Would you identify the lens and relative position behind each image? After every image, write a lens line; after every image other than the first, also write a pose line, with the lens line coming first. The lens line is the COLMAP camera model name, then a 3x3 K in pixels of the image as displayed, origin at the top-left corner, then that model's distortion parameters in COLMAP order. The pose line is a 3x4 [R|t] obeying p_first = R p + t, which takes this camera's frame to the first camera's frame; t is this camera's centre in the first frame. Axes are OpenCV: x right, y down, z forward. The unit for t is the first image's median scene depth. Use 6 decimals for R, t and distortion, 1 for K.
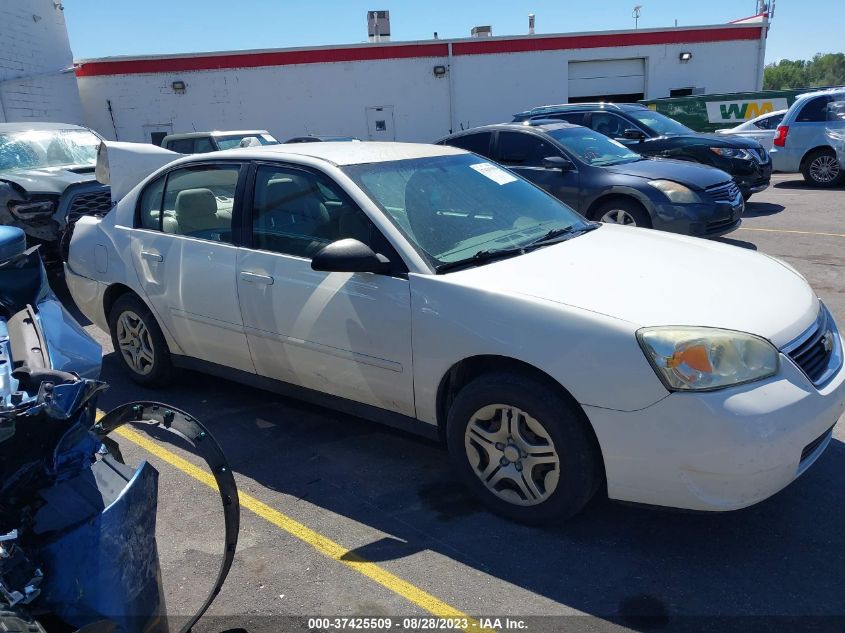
lens RADIAL K [[705.5, 0, 422.5], [0, 705.5, 316.5], [0, 0, 1]] dist [0.004079, -0.005295]
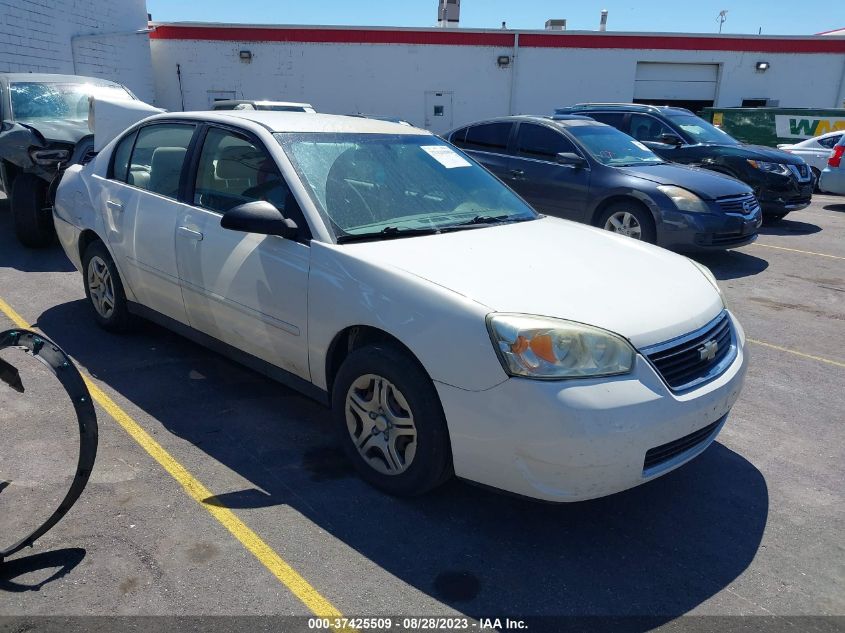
lens RADIAL K [[705.5, 0, 422.5], [0, 705.5, 316.5], [0, 0, 1]] dist [0.004079, -0.005295]
pose [[0.990424, 0.109648, -0.083896, 0.165616], [-0.108316, 0.993910, 0.020283, 0.007466], [0.085609, -0.011001, 0.996268, -0.011826]]
